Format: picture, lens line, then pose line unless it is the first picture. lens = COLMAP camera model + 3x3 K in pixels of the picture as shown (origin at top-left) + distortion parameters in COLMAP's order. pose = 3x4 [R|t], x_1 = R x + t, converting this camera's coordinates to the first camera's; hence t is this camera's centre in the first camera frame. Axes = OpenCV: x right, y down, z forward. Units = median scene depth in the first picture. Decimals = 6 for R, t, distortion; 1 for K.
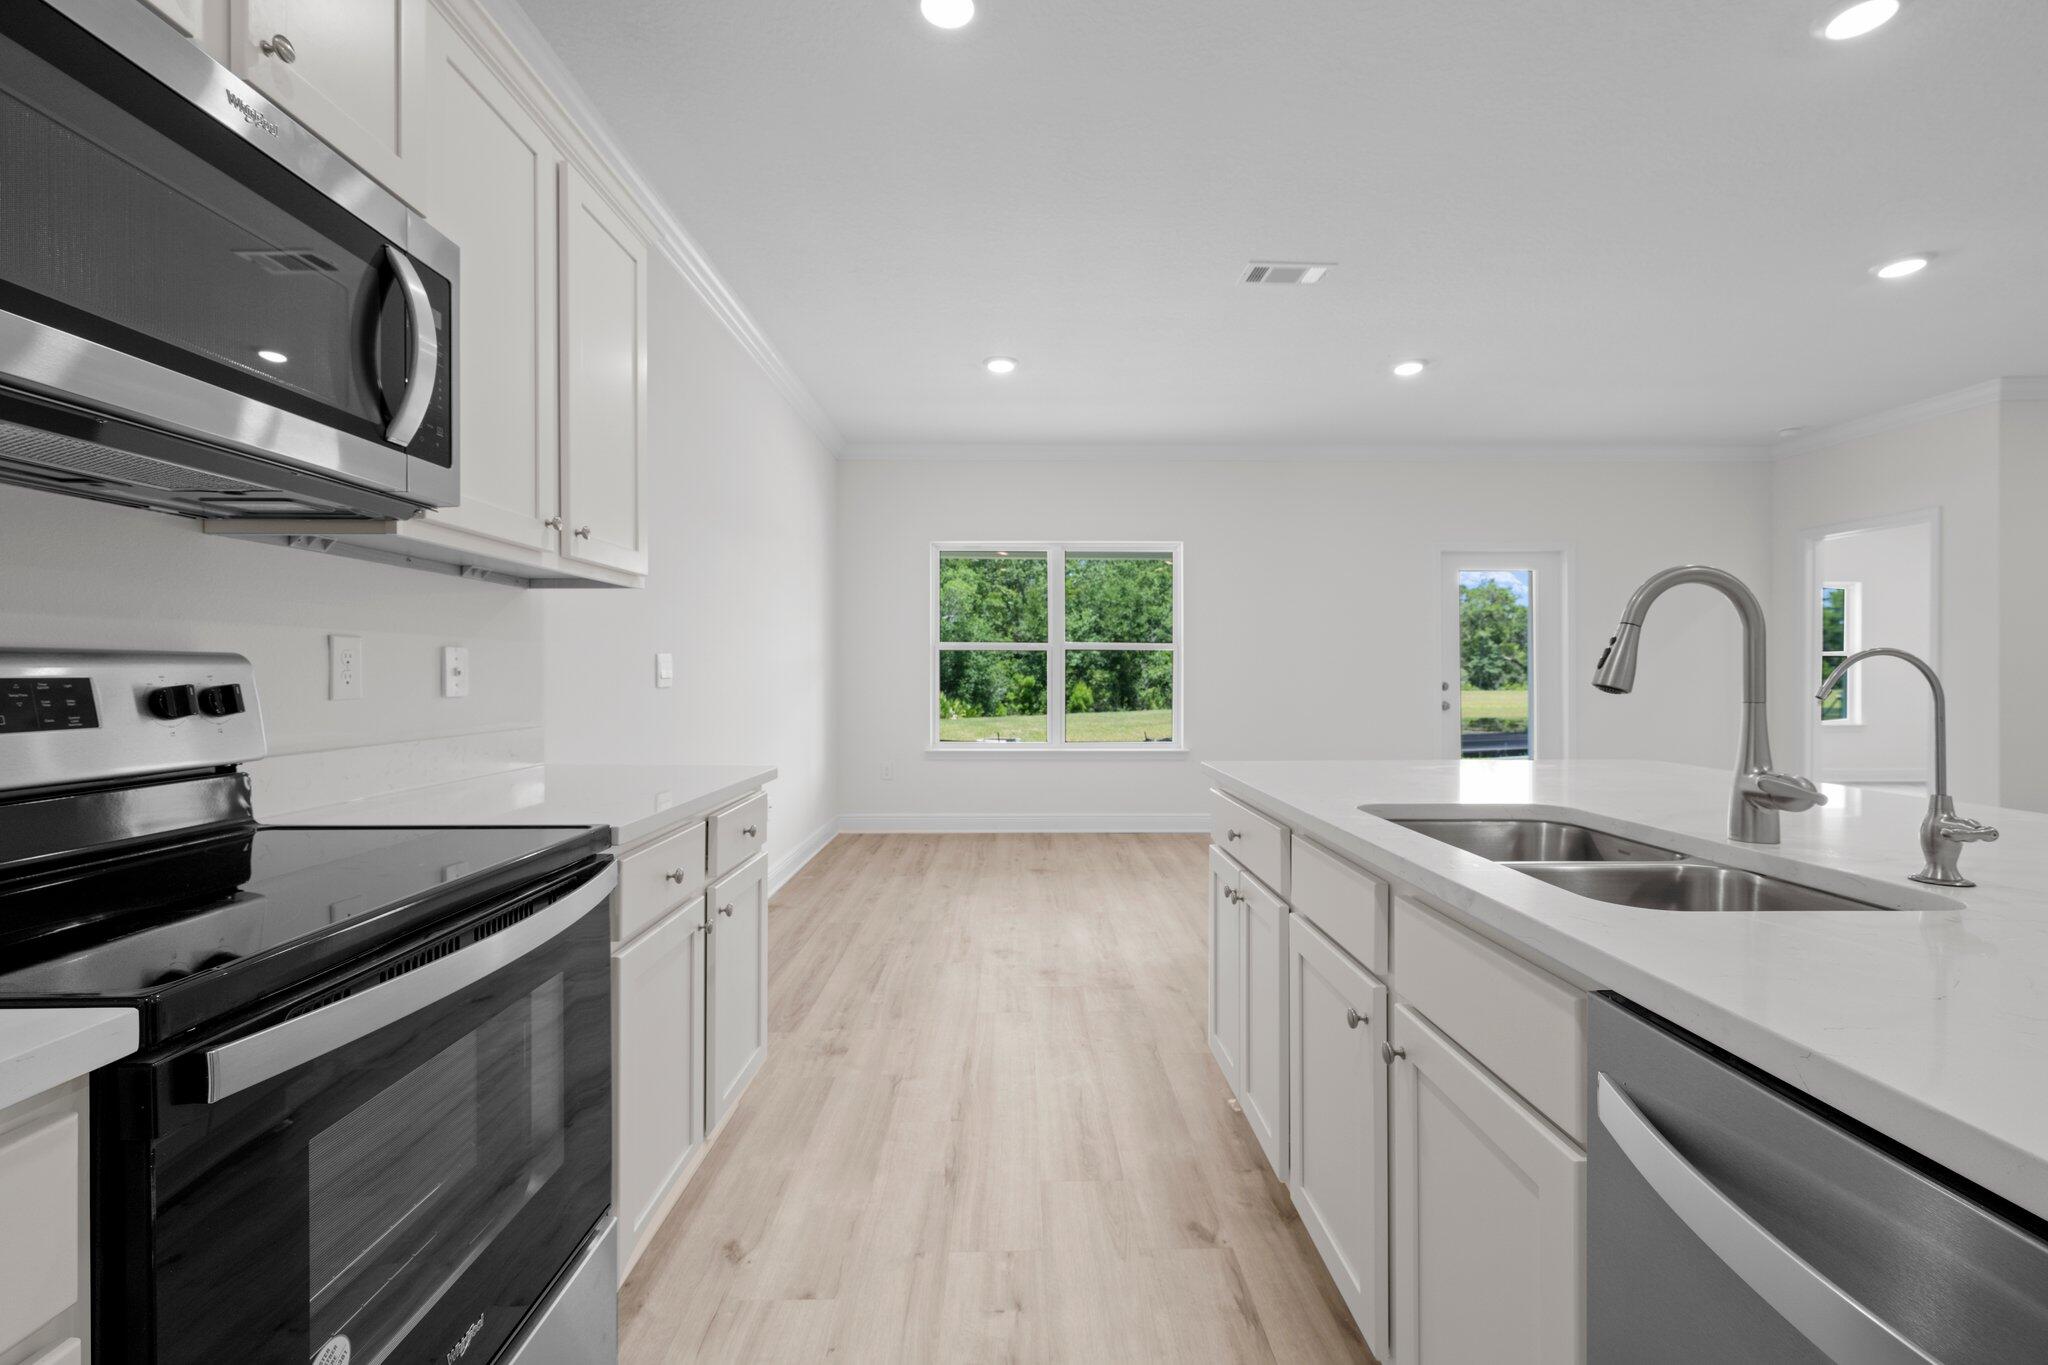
lens RADIAL K [[875.7, 0, 1032.5], [0, 875.7, 674.7], [0, 0, 1]] dist [-0.001073, 0.000031]
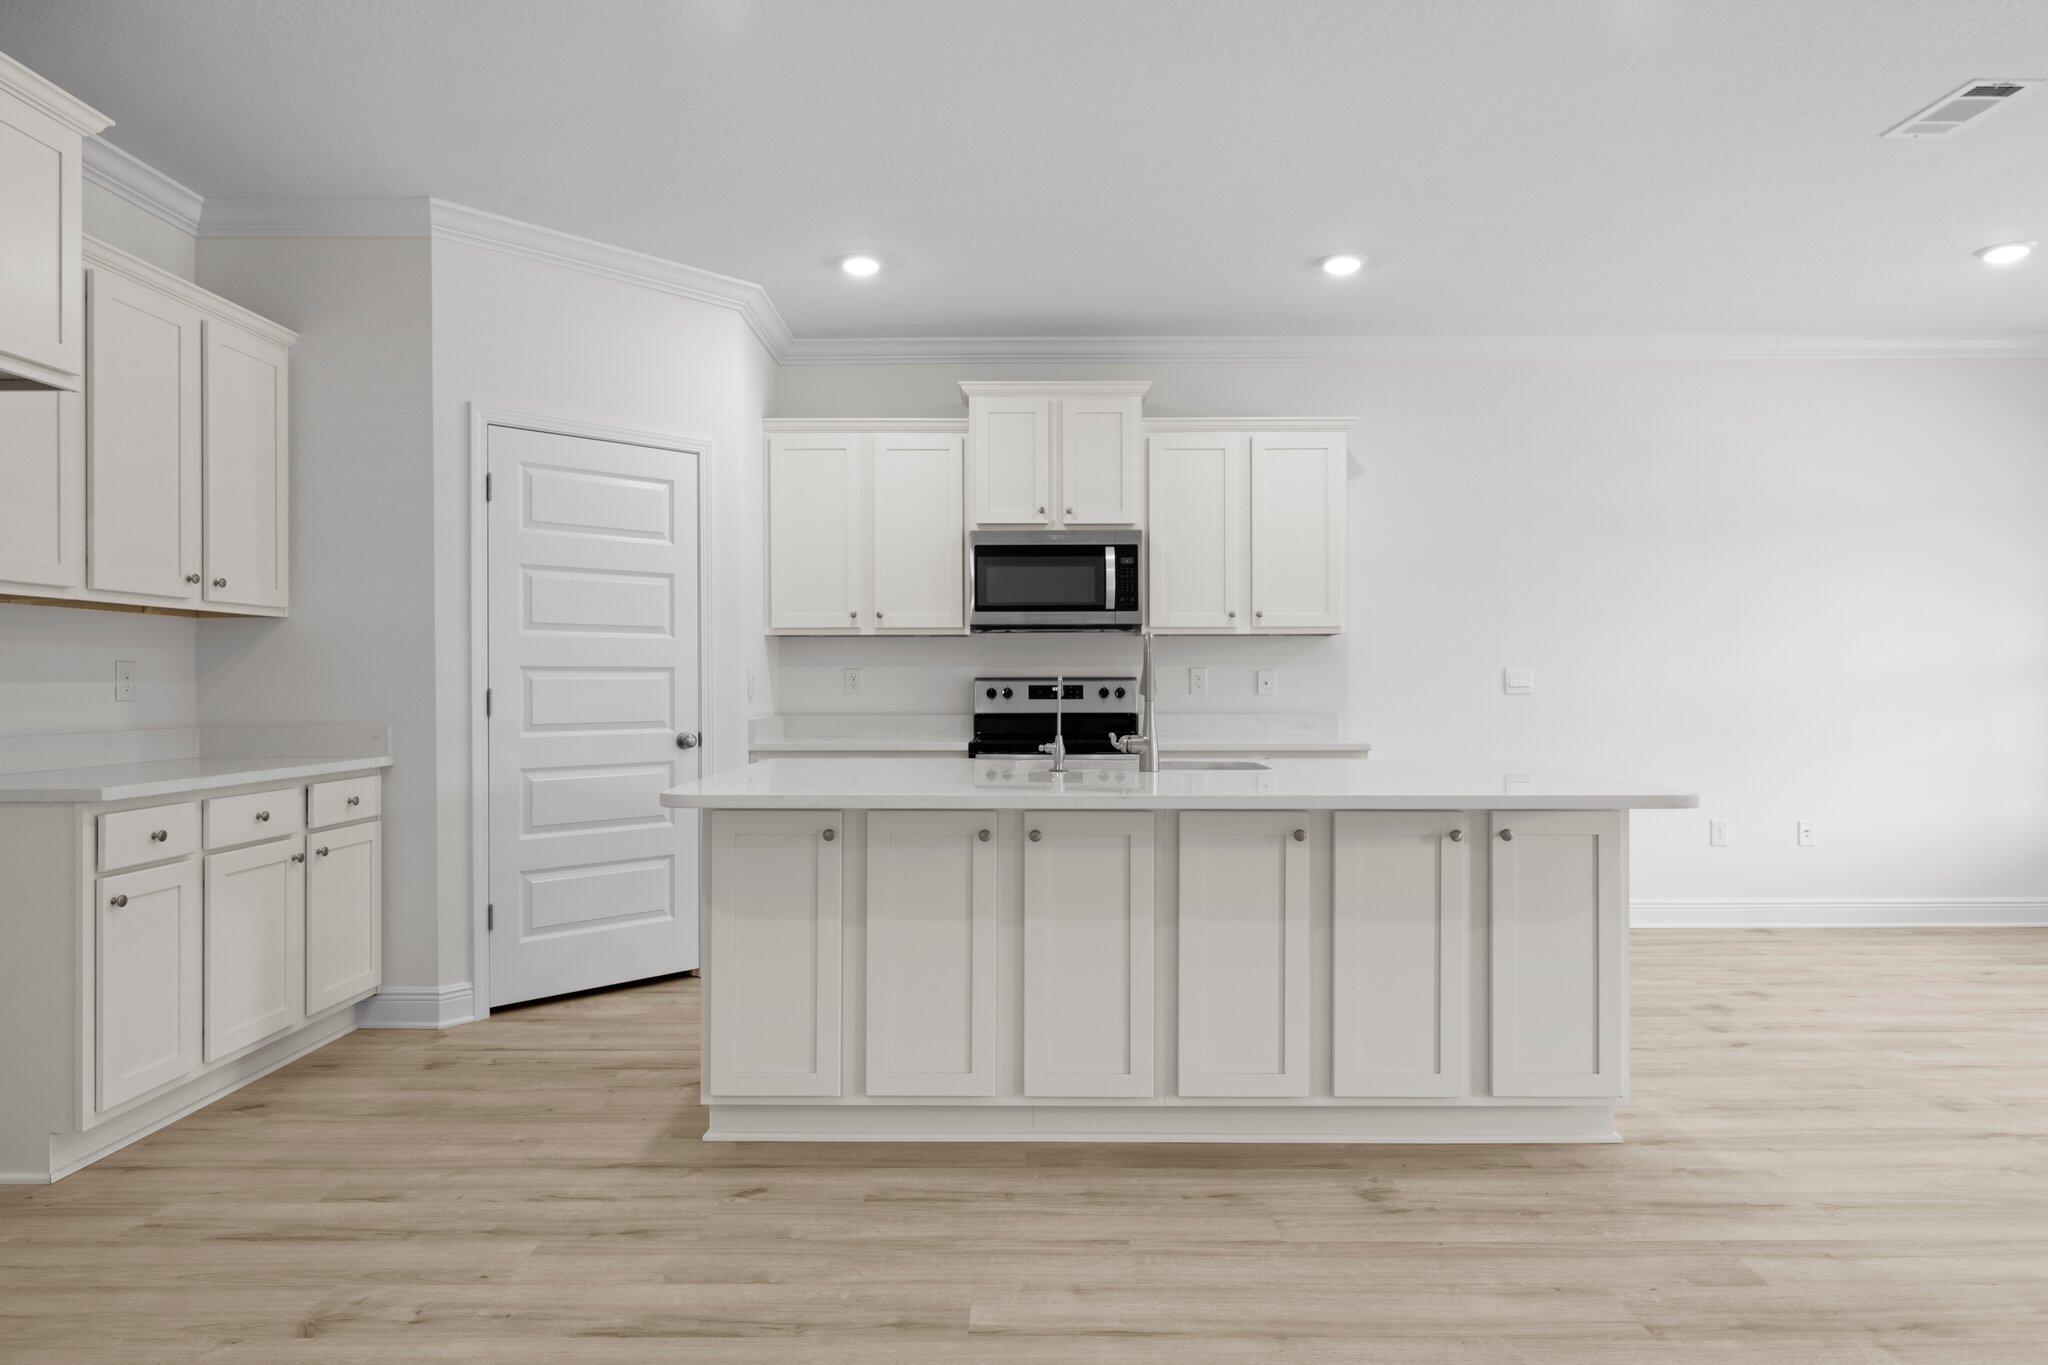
lens RADIAL K [[1231.8, 0, 1024.0], [0, 1231.8, 682.5], [0, 0, 1]] dist [0.000376, -0.000394]
pose [[-0.018254, -0.000274, -0.999833, 0.102429], [-0.000016, 1.000000, -0.000273, -0.000152], [0.999833, 0.000011, -0.018254, 0.022096]]
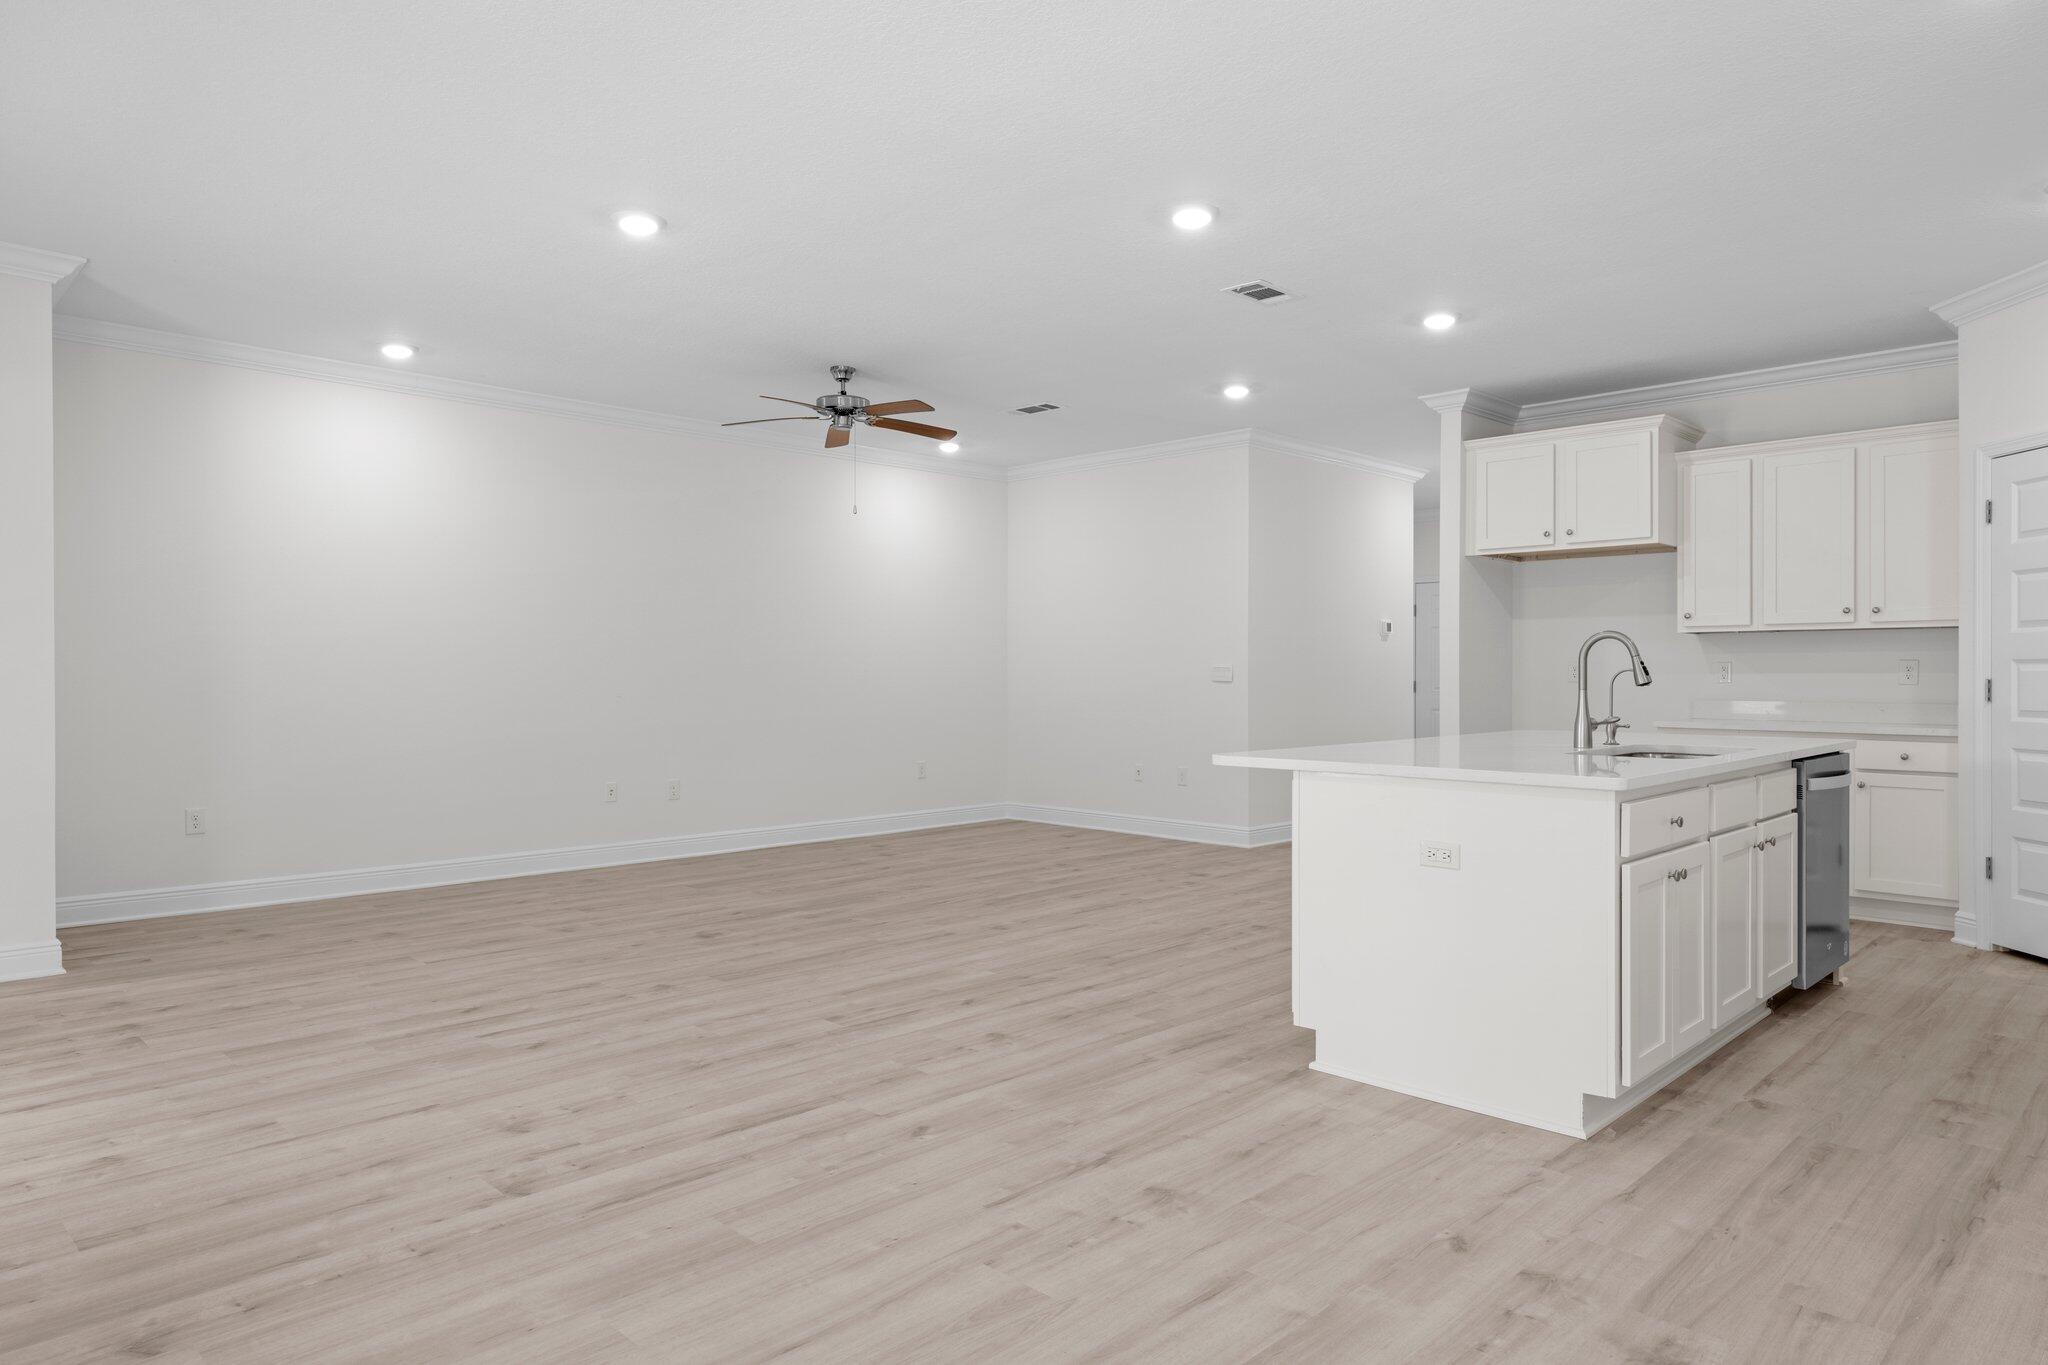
lens RADIAL K [[1264.5, 0, 1023.4], [0, 1264.5, 672.6], [0, 0, 1]] dist [-0.000275, 0.001048]
pose [[-0.698230, 0.000090, 0.715873, -0.016182], [0.000240, 1.000000, 0.000108, -0.000311], [-0.715873, 0.000248, -0.698230, 0.128073]]
